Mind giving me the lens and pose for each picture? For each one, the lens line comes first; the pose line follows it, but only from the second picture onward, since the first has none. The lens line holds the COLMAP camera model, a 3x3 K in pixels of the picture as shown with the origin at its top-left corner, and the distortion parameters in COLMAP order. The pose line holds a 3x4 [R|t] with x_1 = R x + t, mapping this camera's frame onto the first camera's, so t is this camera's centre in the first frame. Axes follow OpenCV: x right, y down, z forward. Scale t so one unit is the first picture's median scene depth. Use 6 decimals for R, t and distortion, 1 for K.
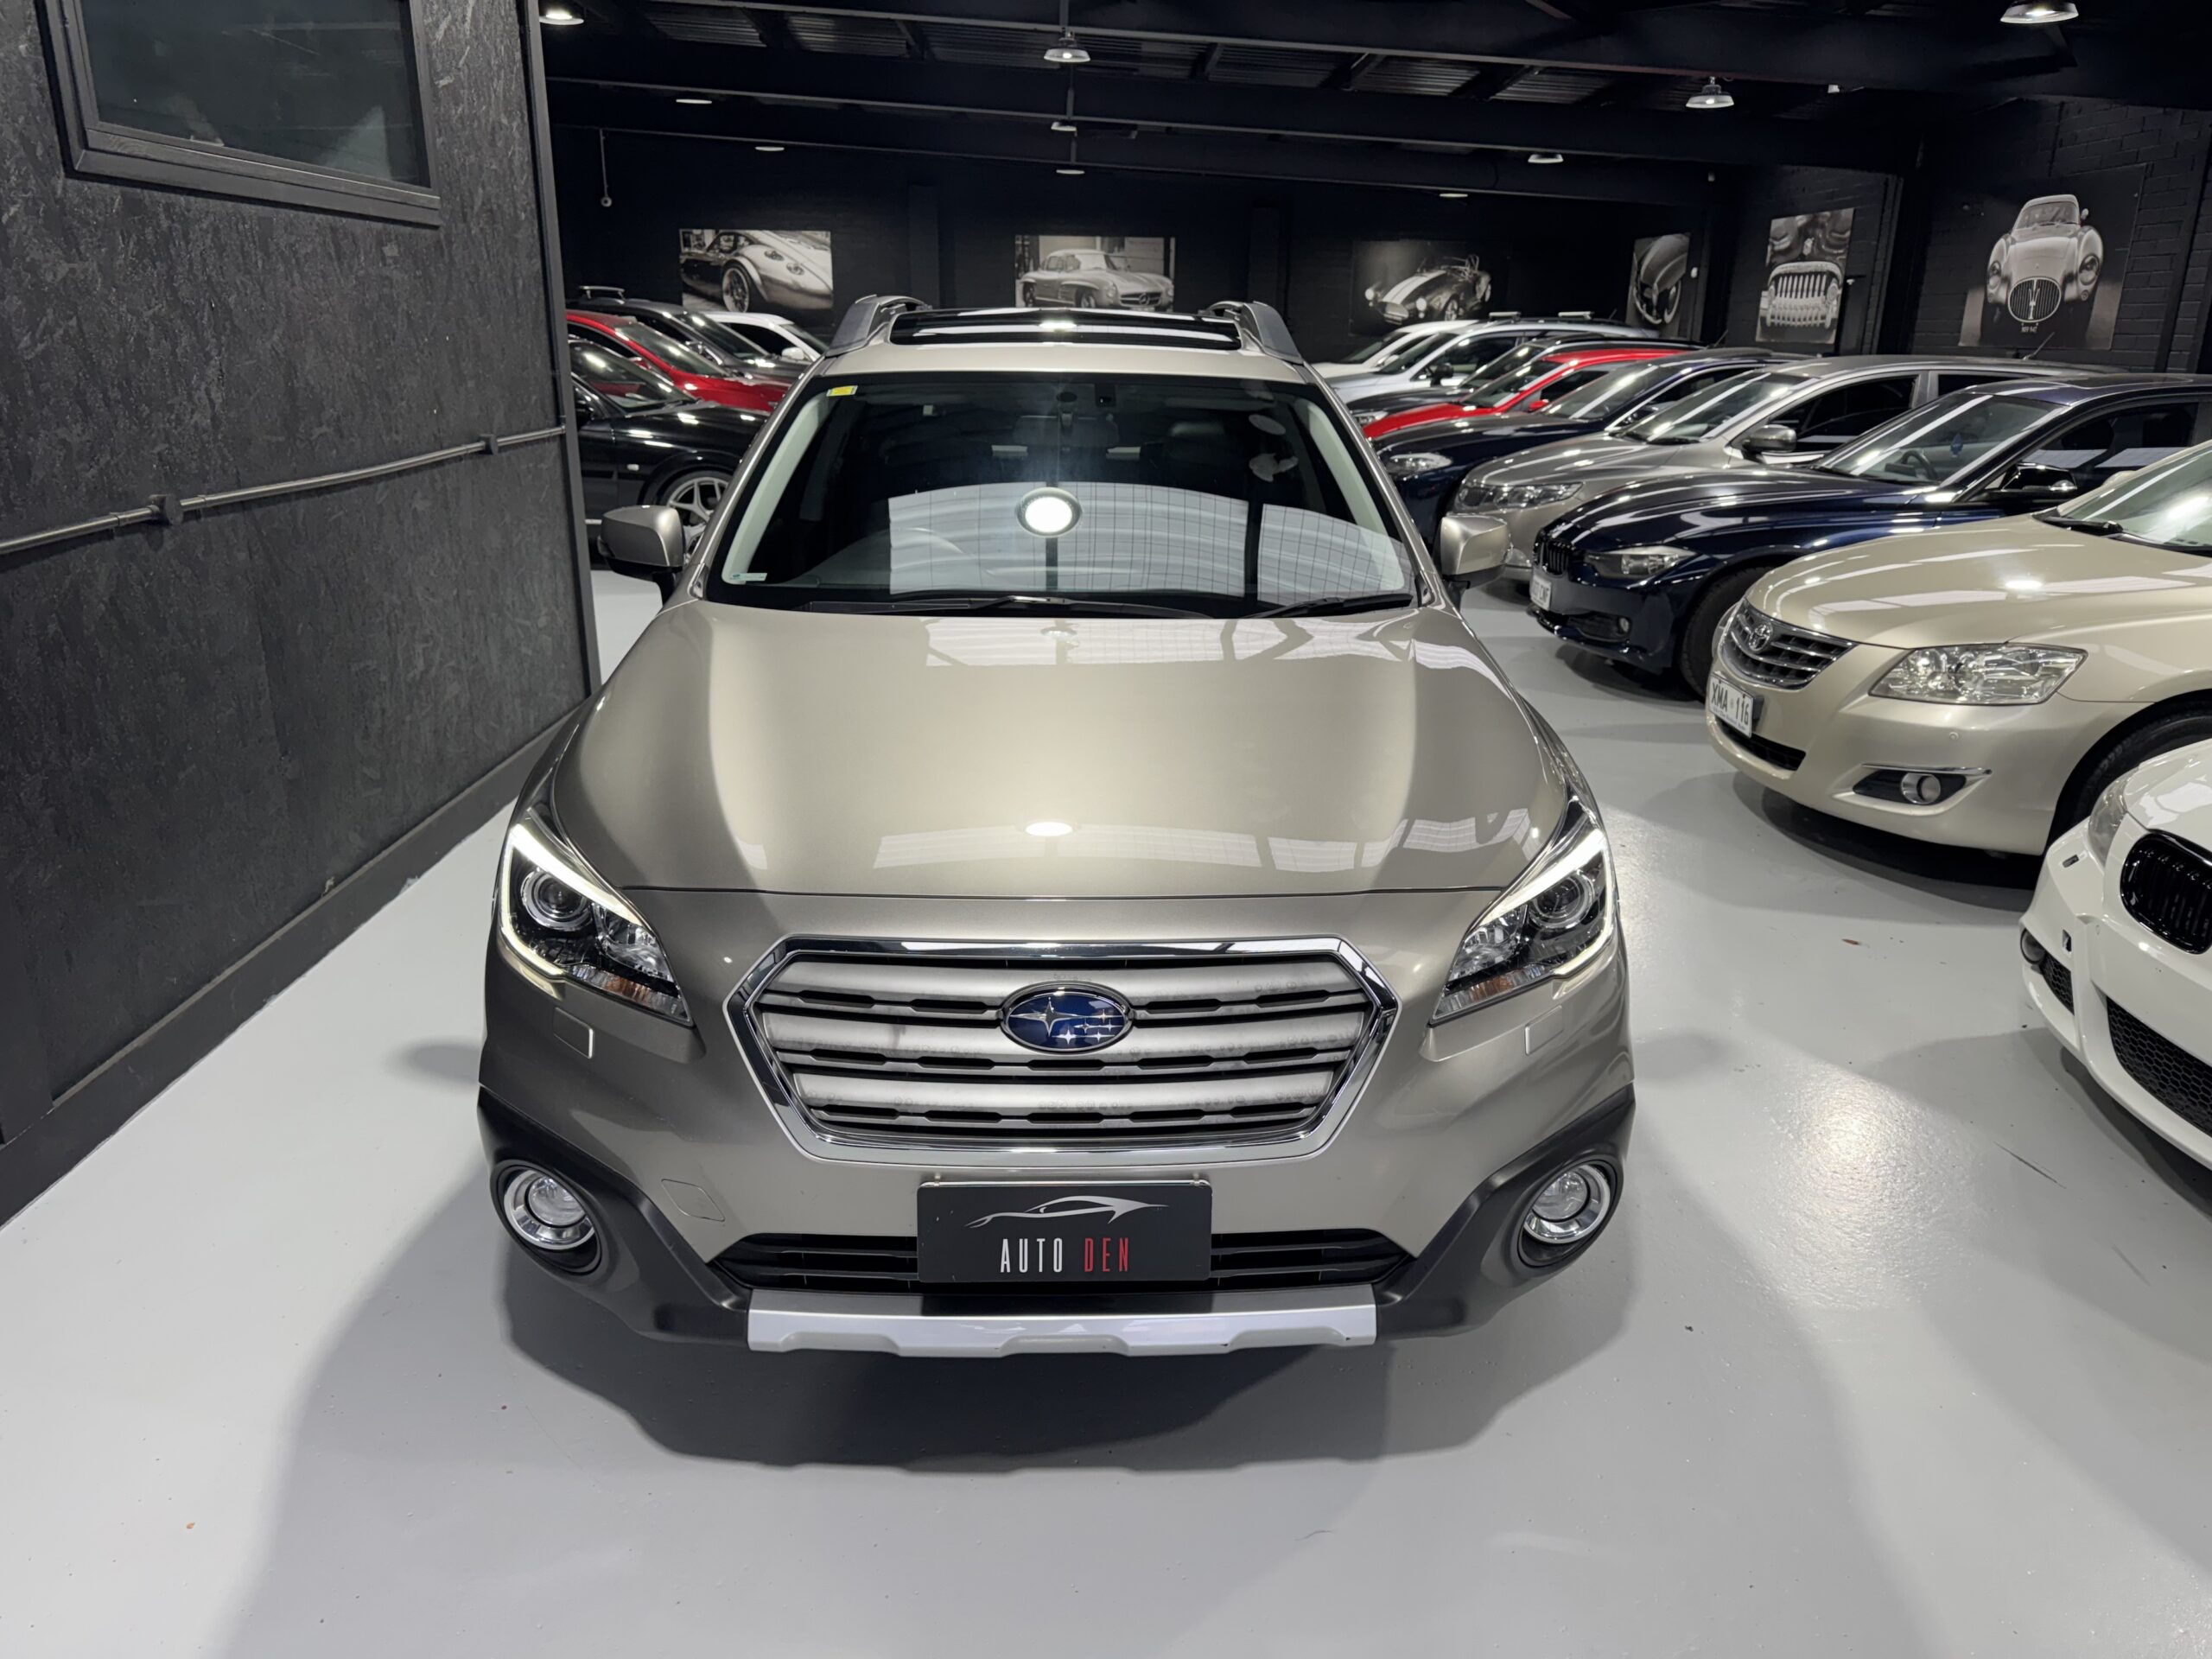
lens RADIAL K [[1561.6, 0, 1125.8], [0, 1561.6, 823.3], [0, 0, 1]] dist [0.030878, -0.032210]
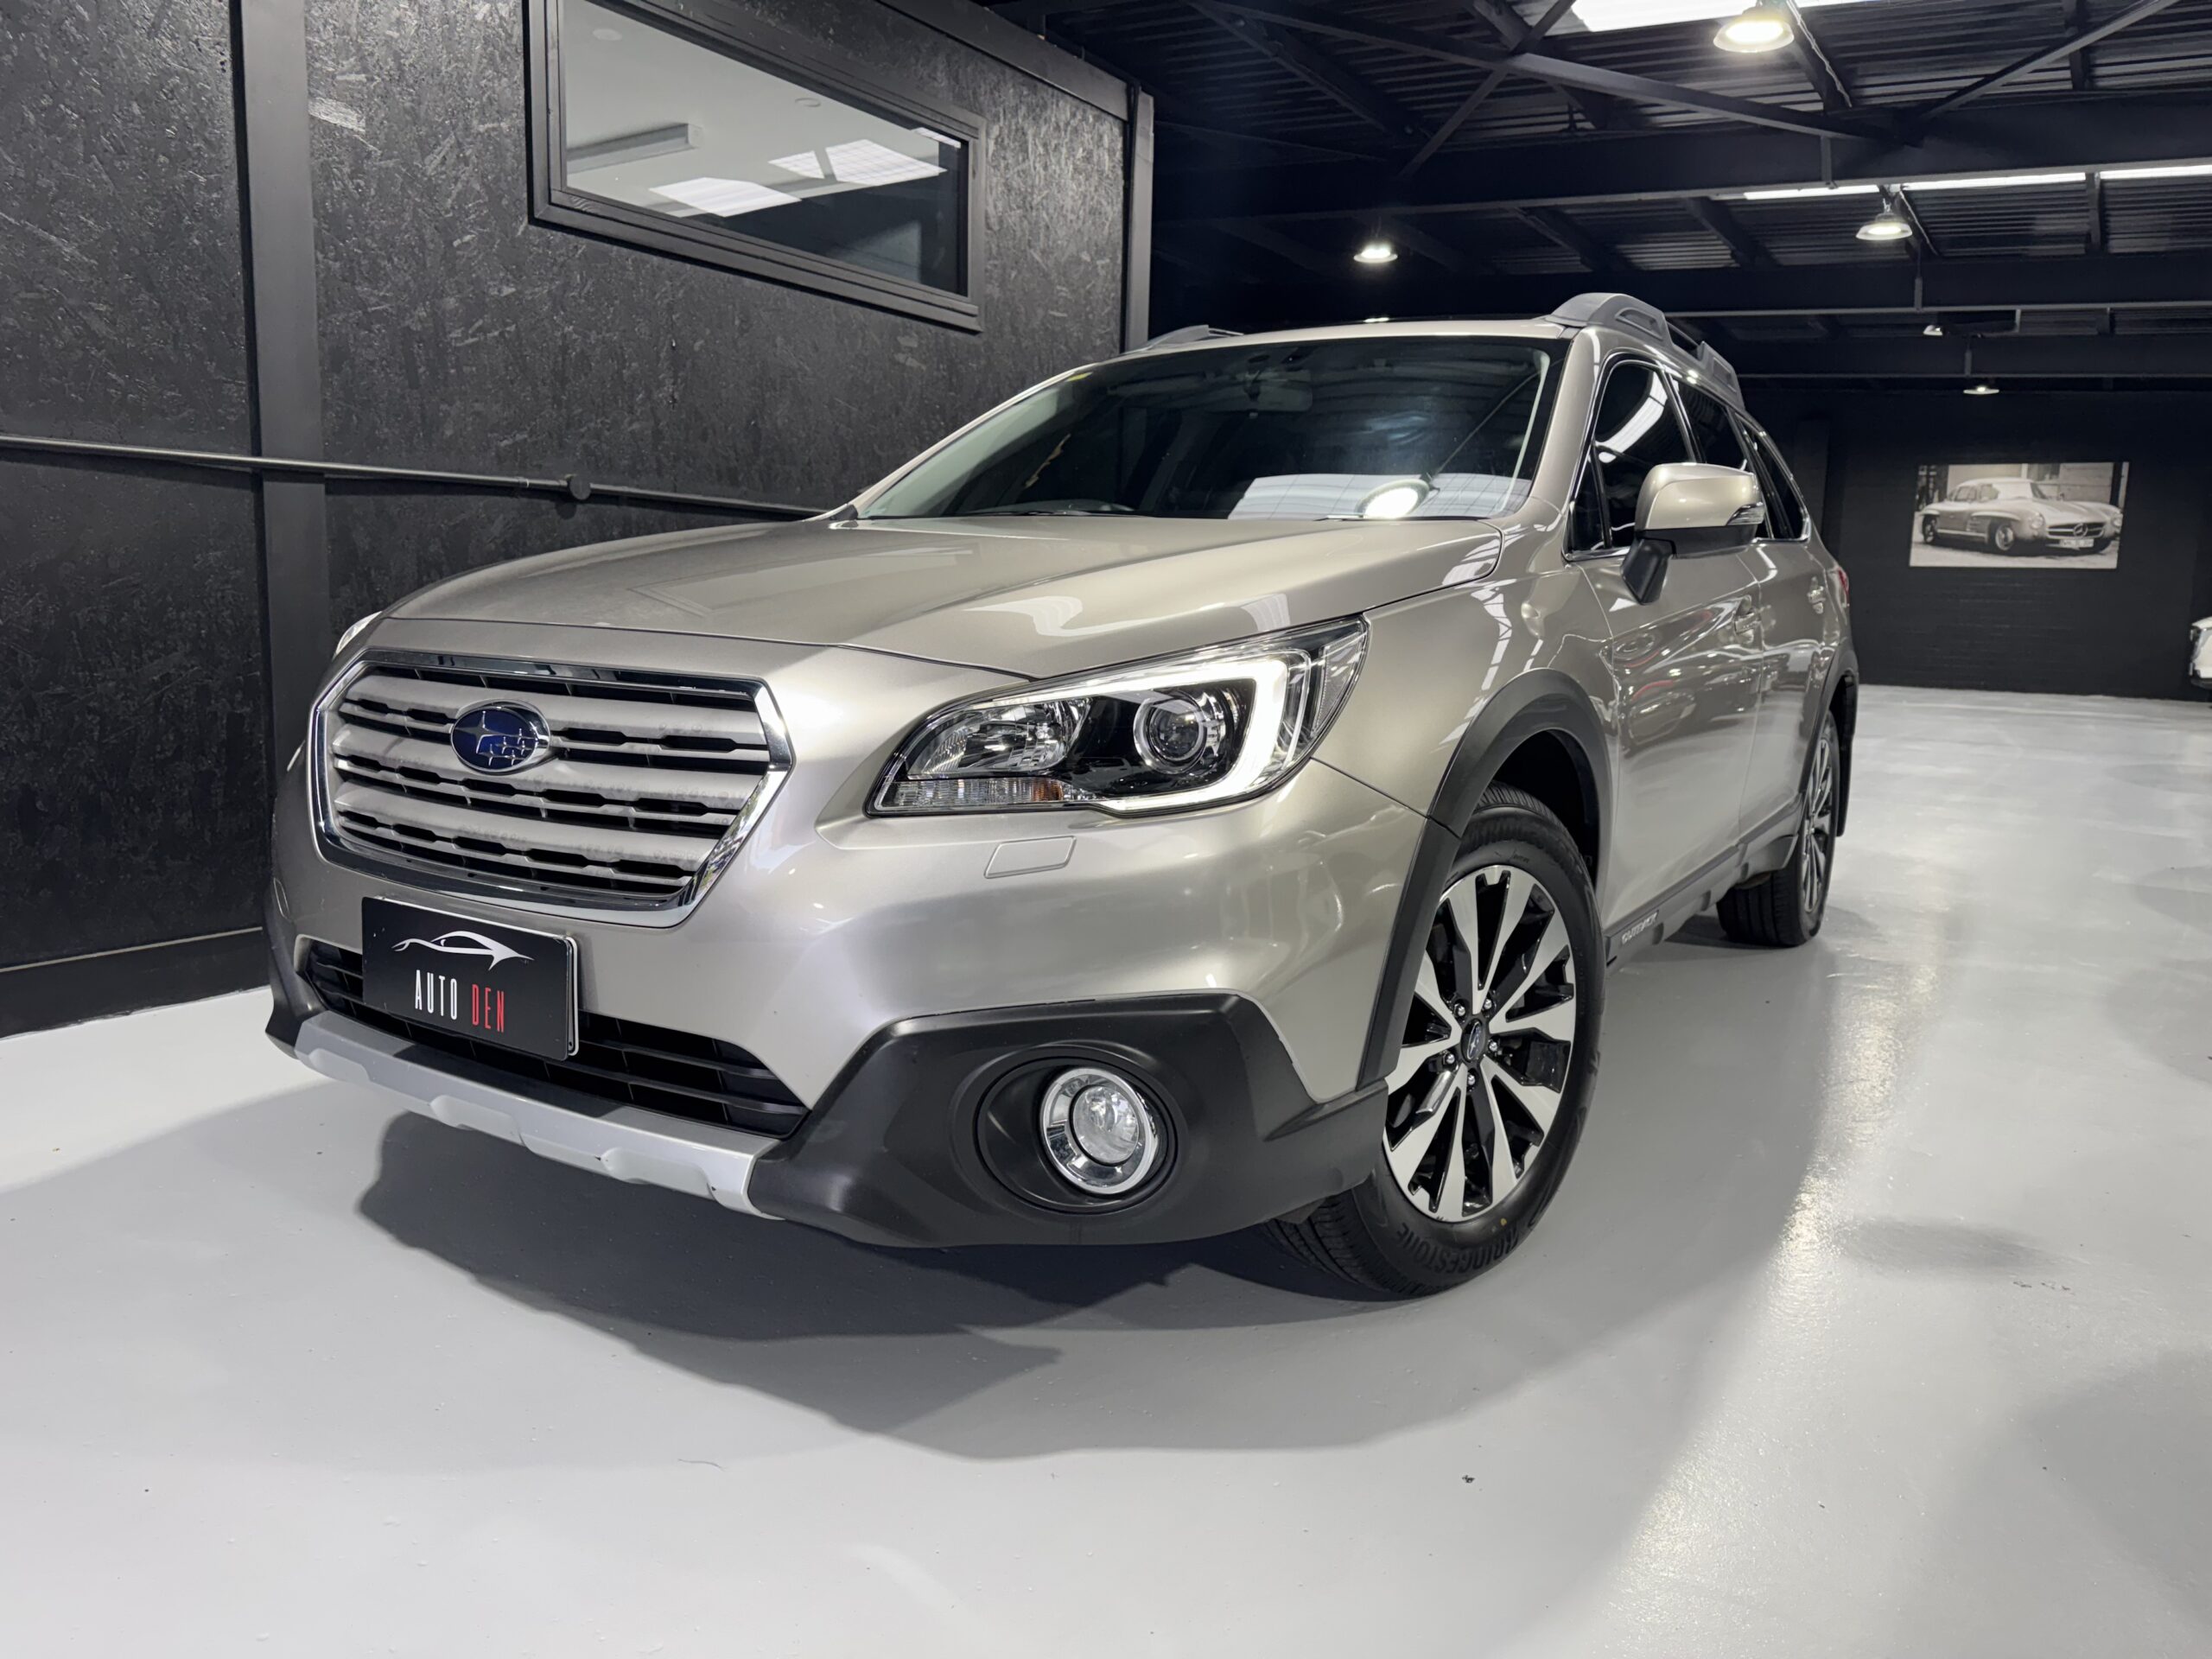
lens RADIAL K [[1561.6, 0, 1092.9], [0, 1561.6, 806.0], [0, 0, 1]] dist [0.030878, -0.032210]
pose [[0.822115, 0.087828, -0.562505, 0.287351], [-0.187254, 0.974771, -0.121478, 0.078150], [0.537645, 0.205200, 0.817821, 0.162444]]
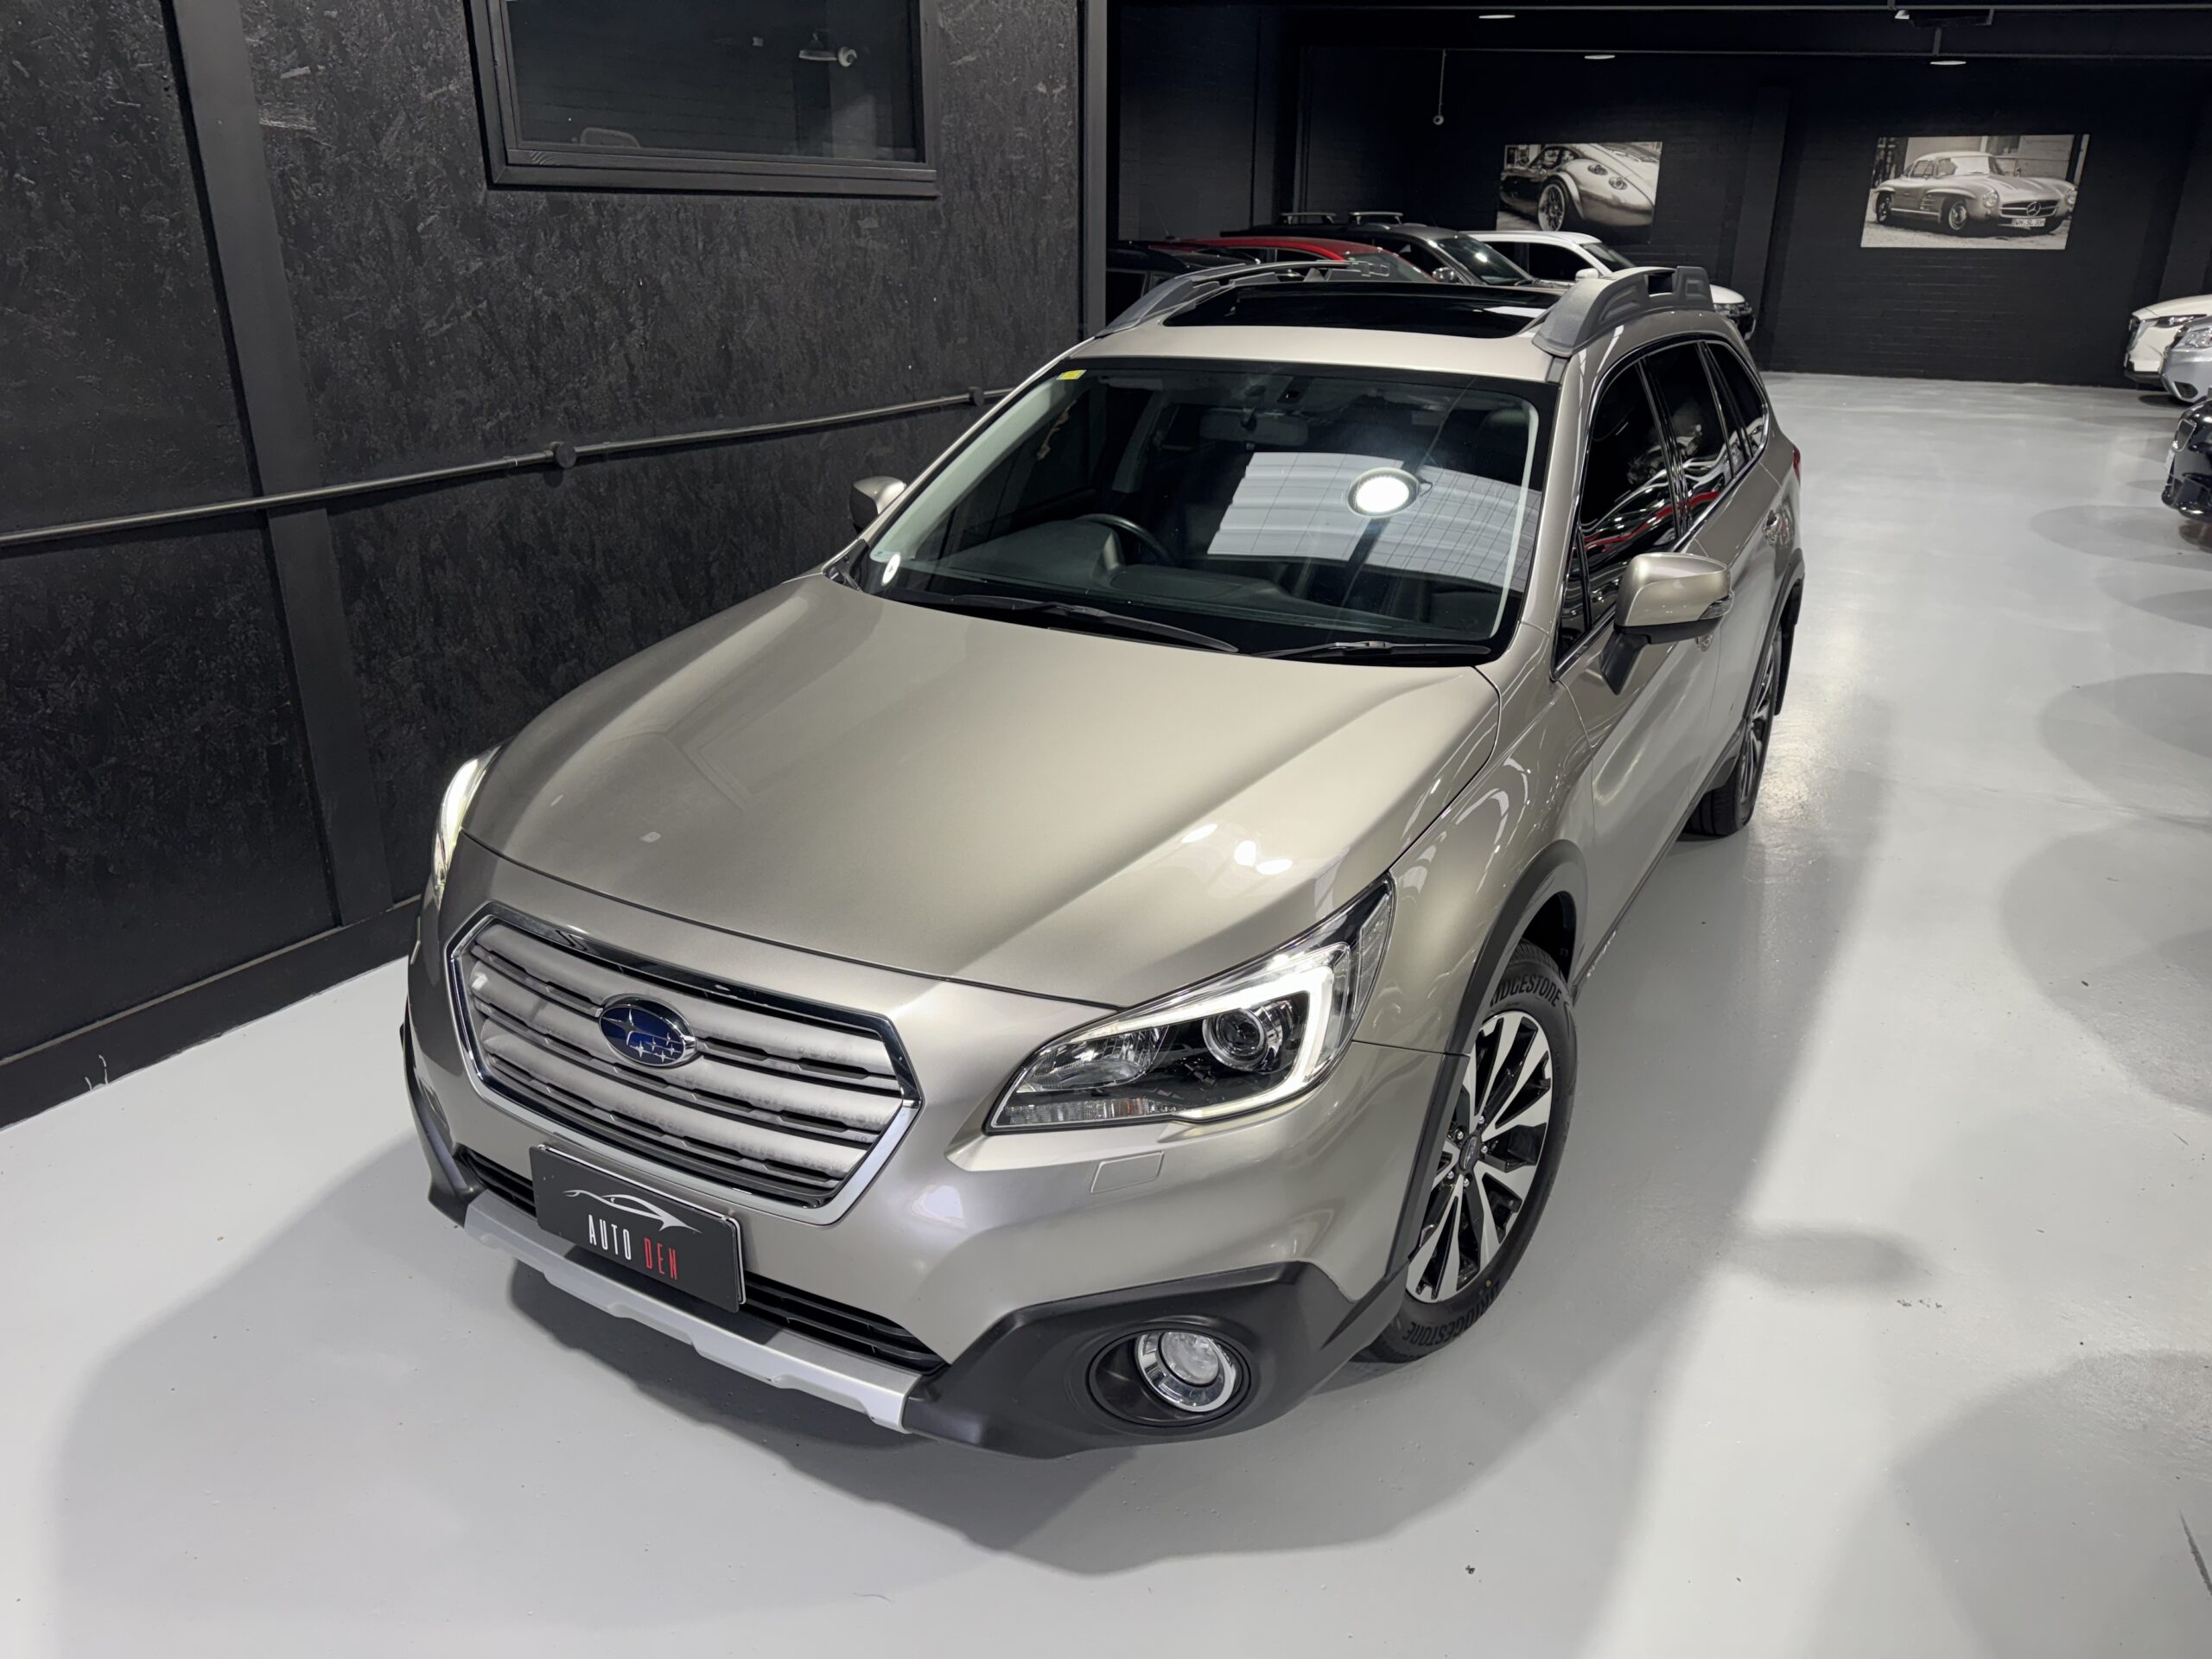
lens RADIAL K [[1561.6, 0, 1104.1], [0, 1561.6, 821.8], [0, 0, 1]] dist [0.030878, -0.032210]
pose [[0.852193, 0.178516, -0.491832, 0.267752], [-0.152857, 0.983931, 0.092275, -0.059606], [0.500401, -0.003456, 0.865787, 0.088076]]
